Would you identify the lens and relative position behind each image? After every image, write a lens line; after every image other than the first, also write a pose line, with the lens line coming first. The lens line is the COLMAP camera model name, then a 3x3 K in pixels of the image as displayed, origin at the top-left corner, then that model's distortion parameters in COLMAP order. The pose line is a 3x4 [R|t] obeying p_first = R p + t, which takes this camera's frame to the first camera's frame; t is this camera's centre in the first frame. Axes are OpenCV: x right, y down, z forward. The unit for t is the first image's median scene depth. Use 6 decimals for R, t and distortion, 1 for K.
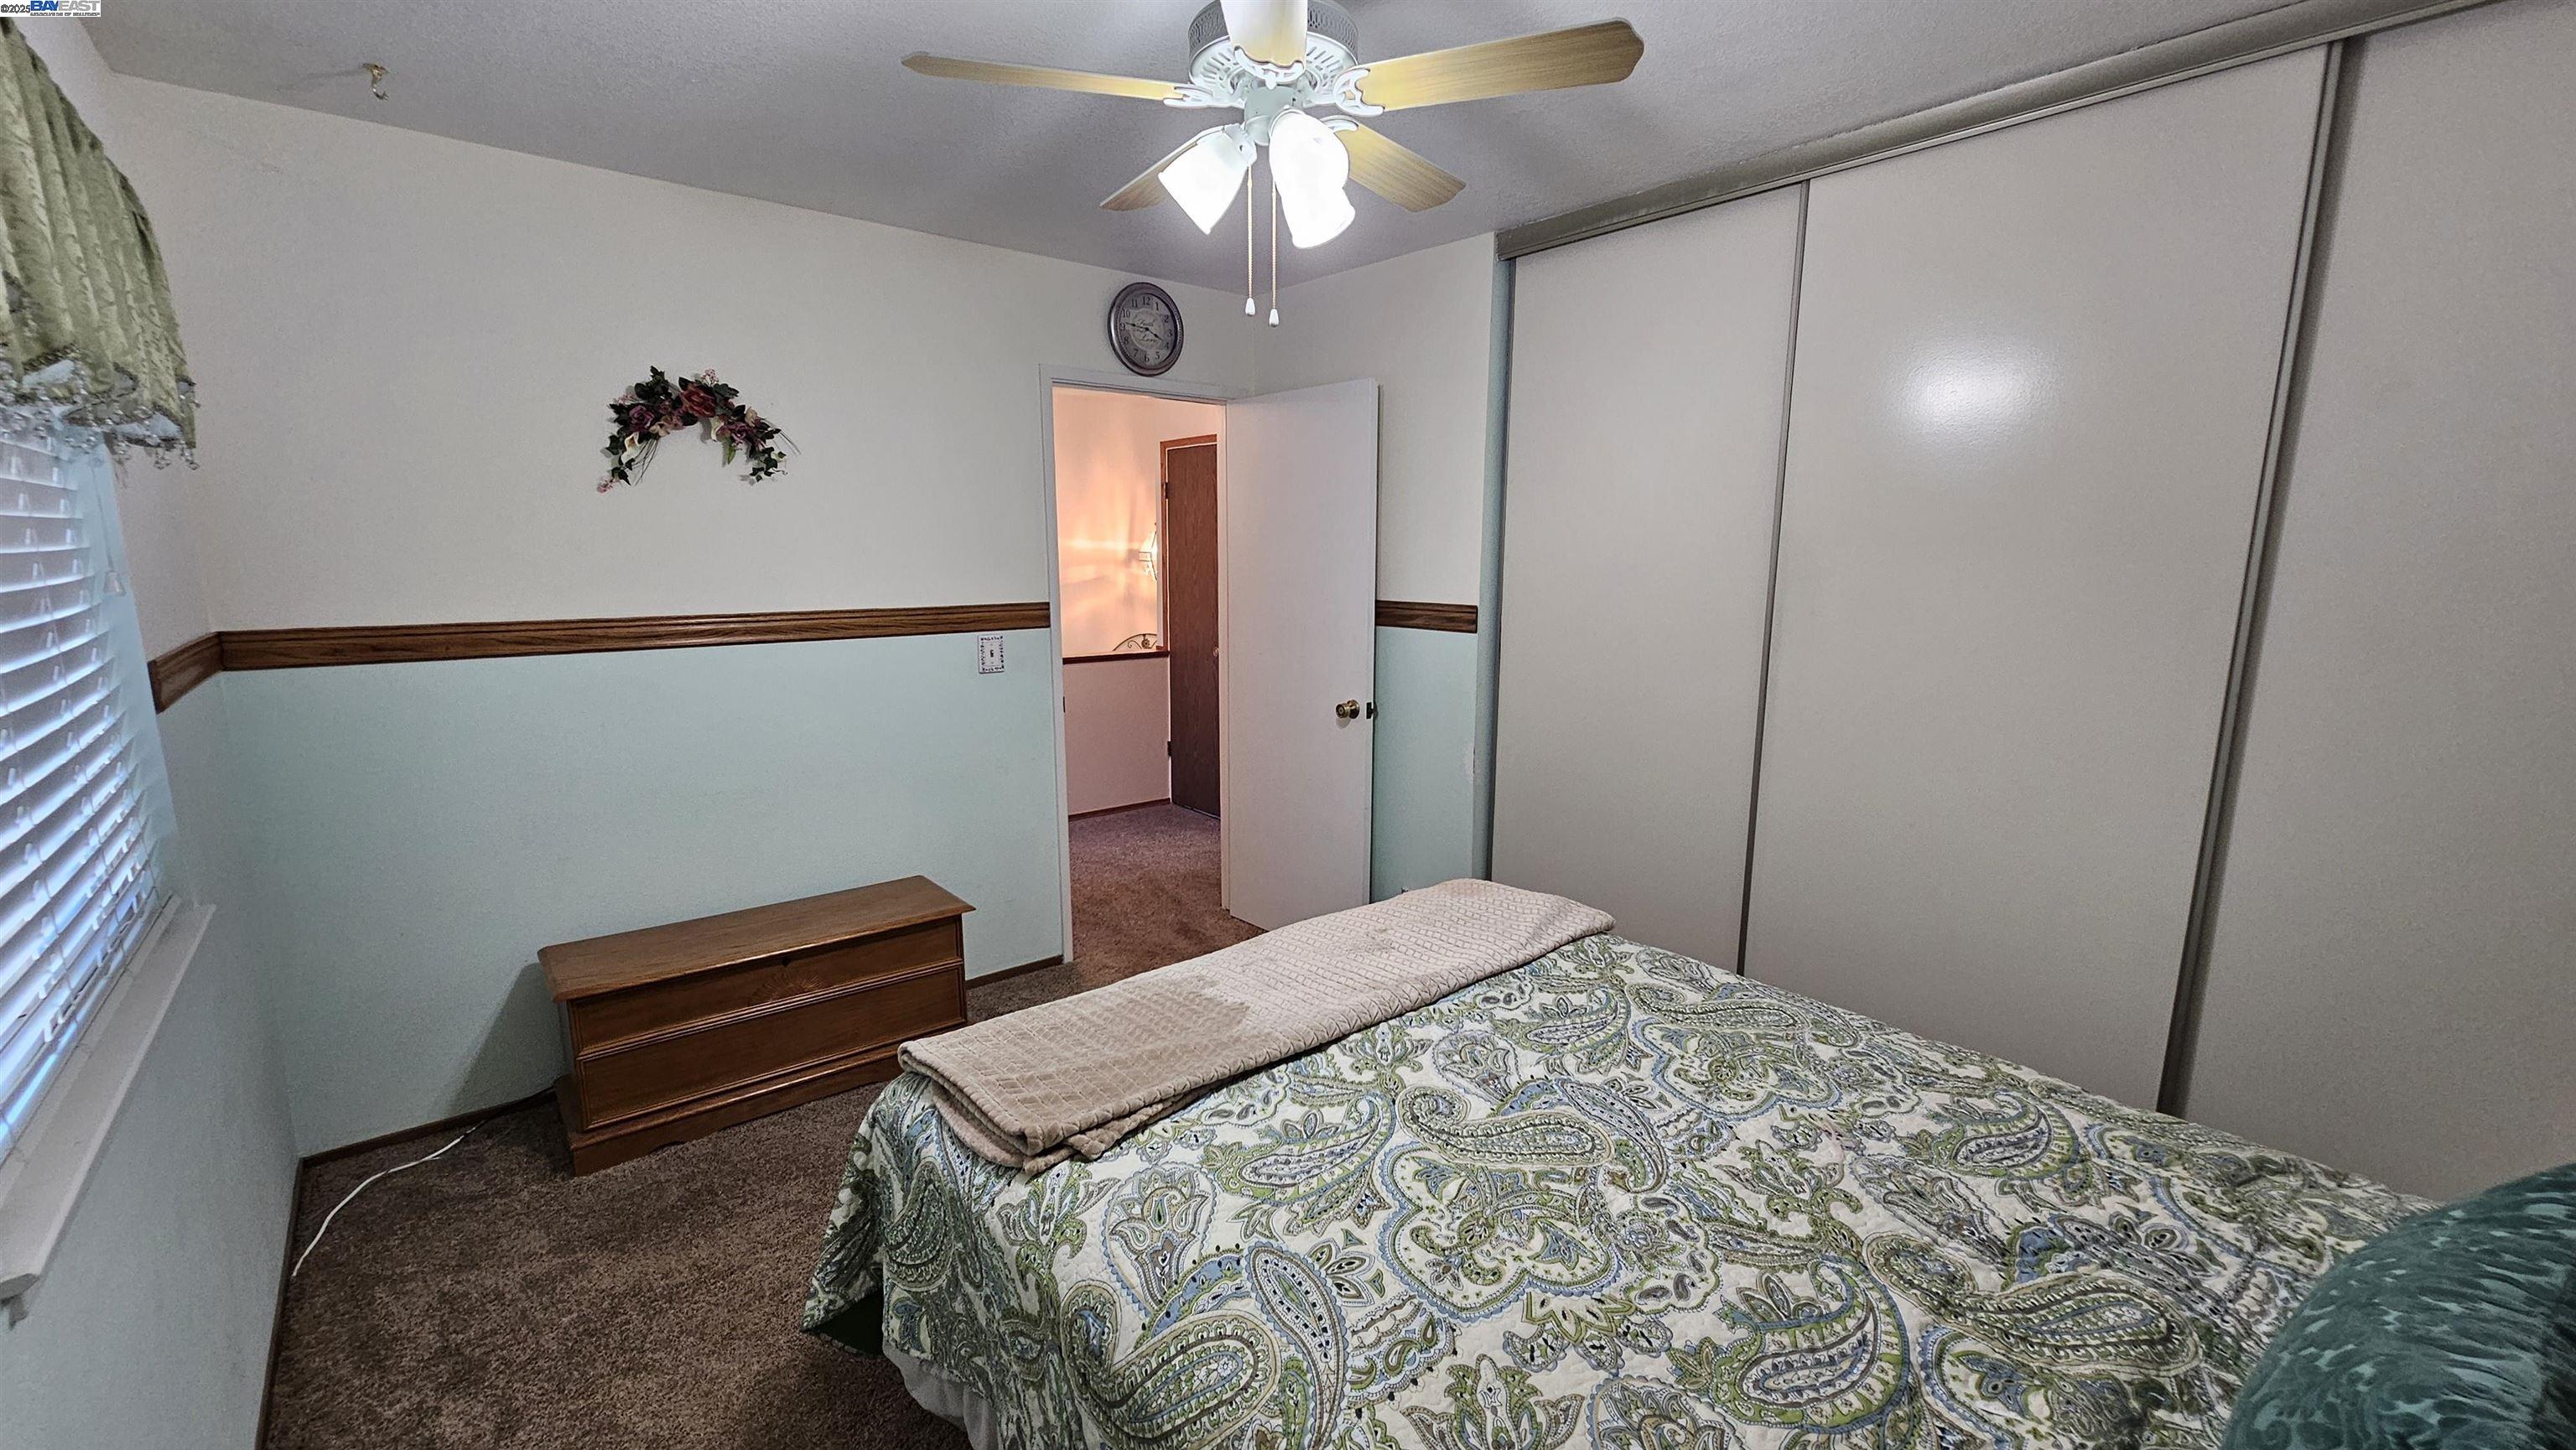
lens RADIAL K [[1048.0, 0, 1285.7], [0, 1048.0, 728.8], [0, 0, 1]] dist [-0.000696, 0.000107]
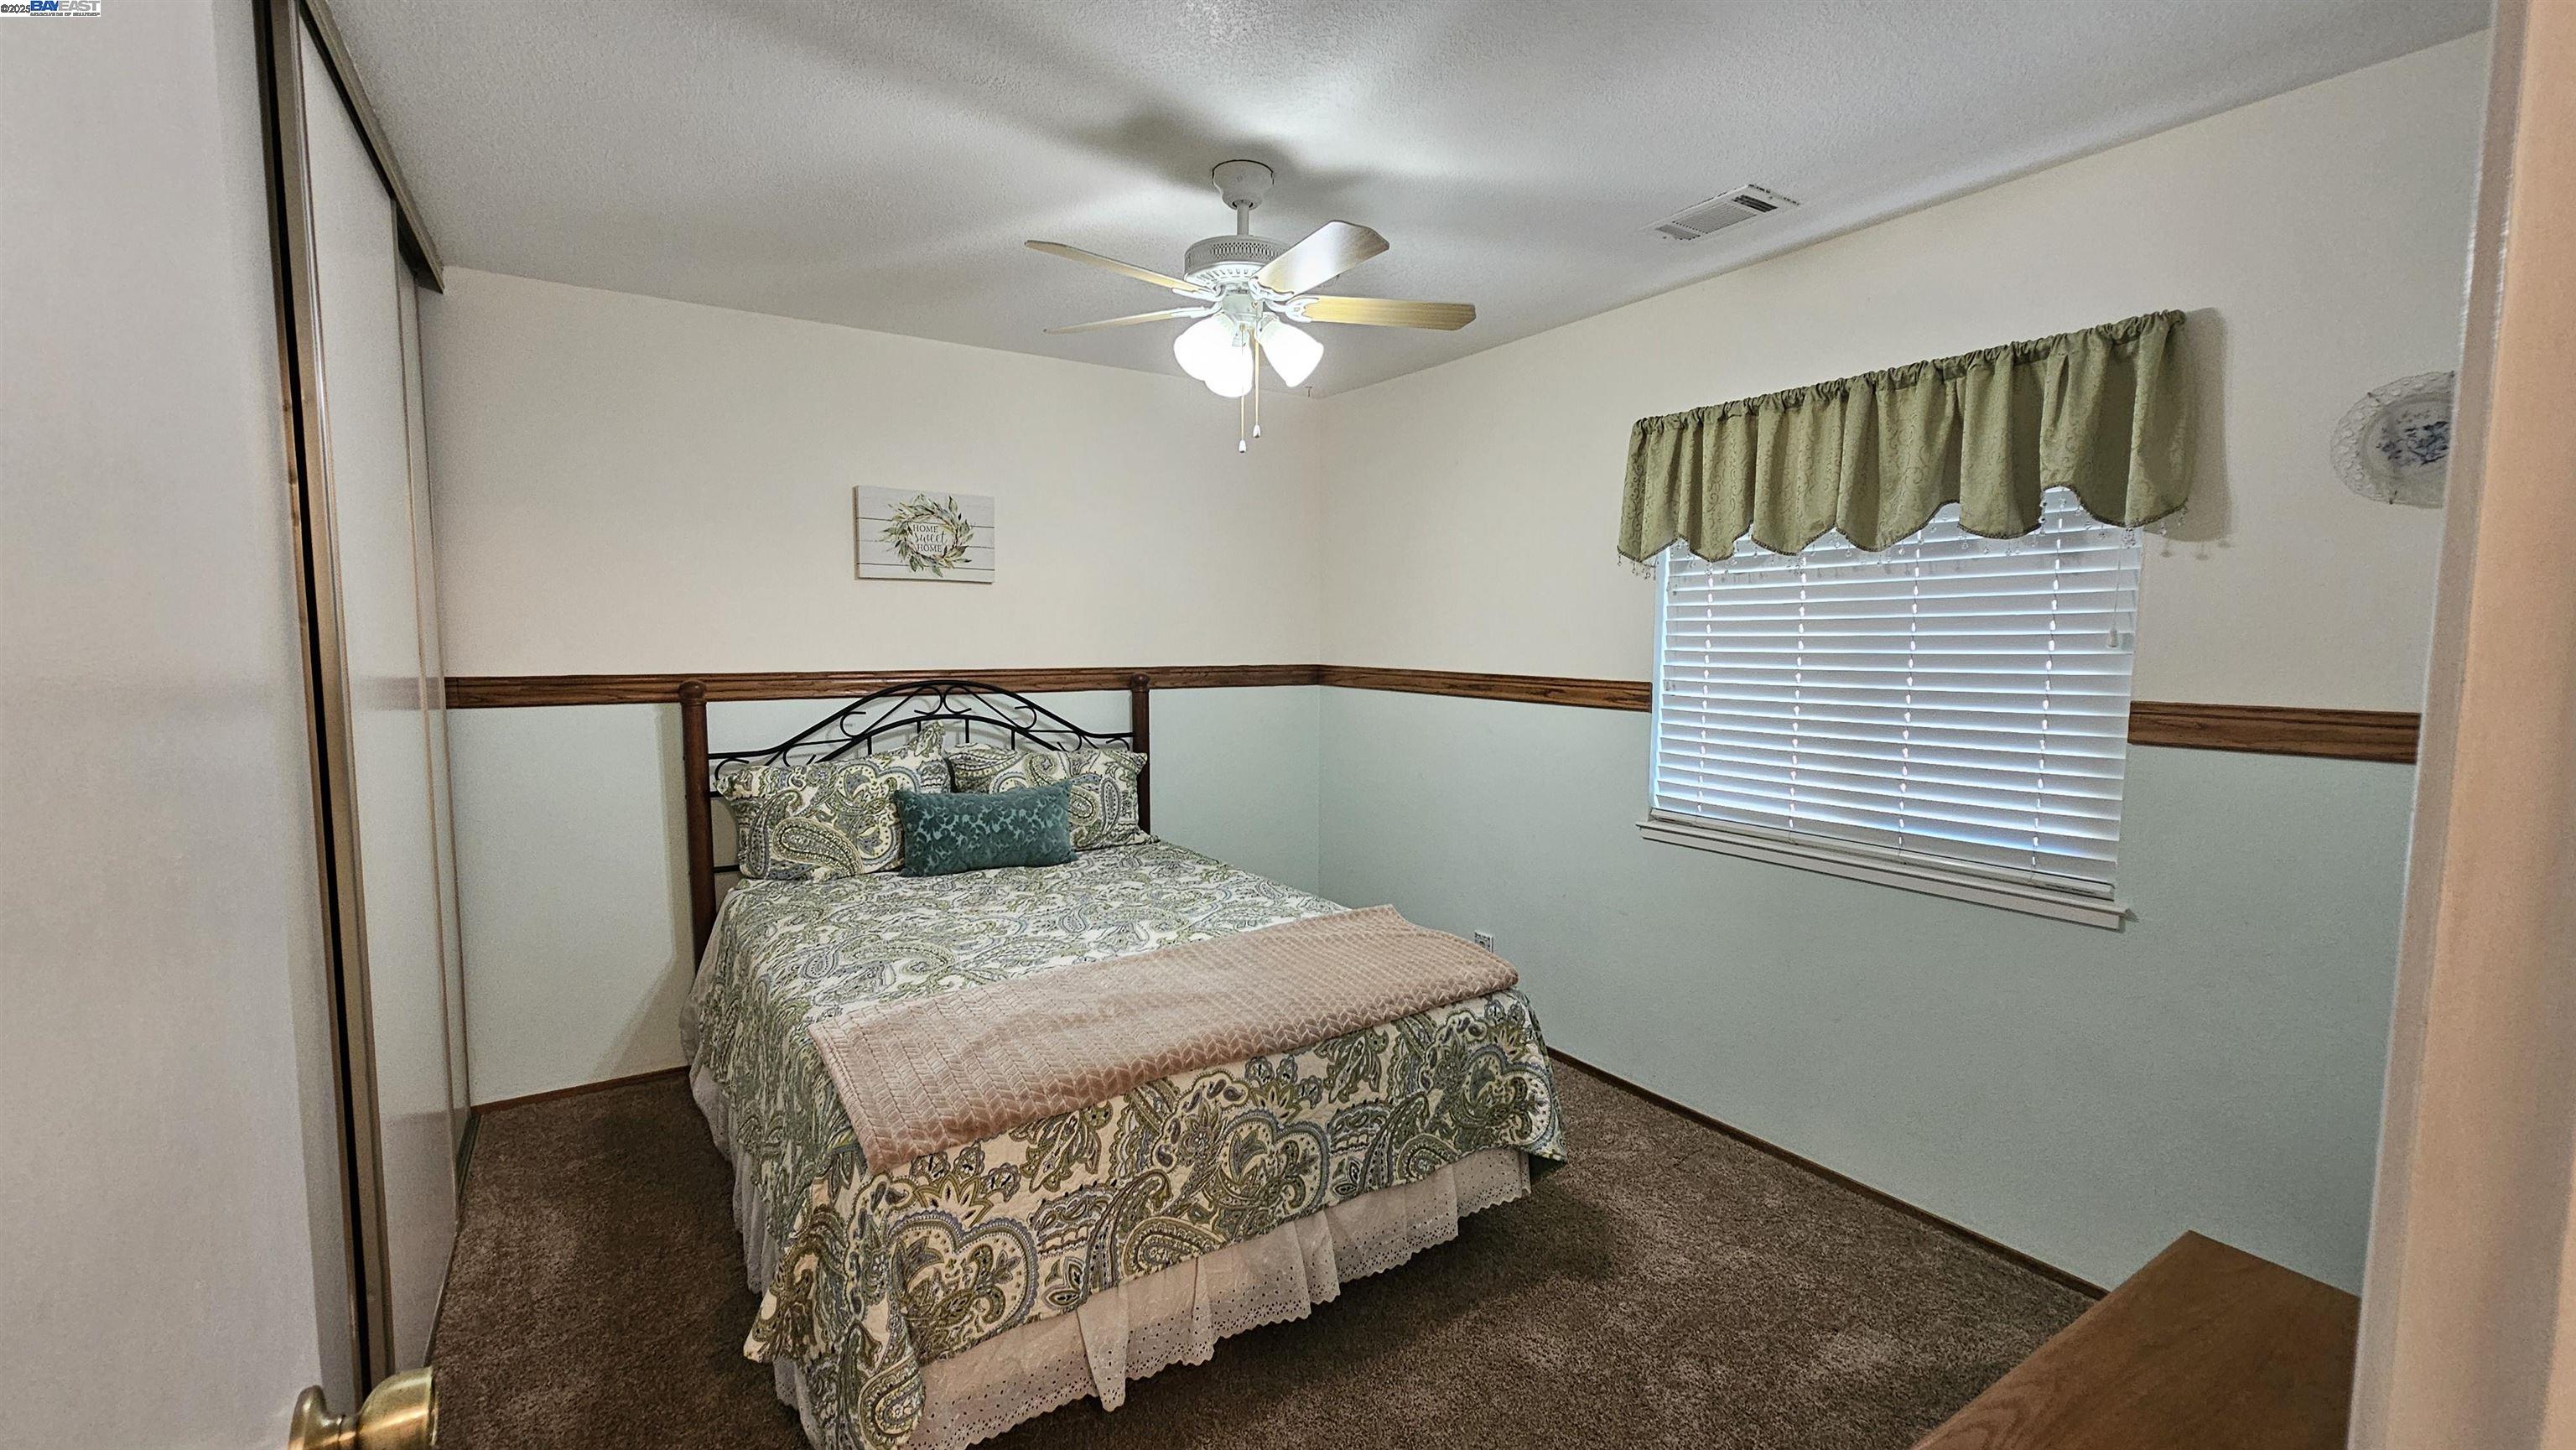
lens RADIAL K [[1048.0, 0, 1289.7], [0, 1048.0, 730.2], [0, 0, 1]] dist [-0.000696, 0.000107]
pose [[-0.991413, -0.018285, 0.129484, -0.659480], [0.015695, 0.966380, 0.256638, -0.408546], [-0.129824, 0.256466, -0.957795, 2.637181]]
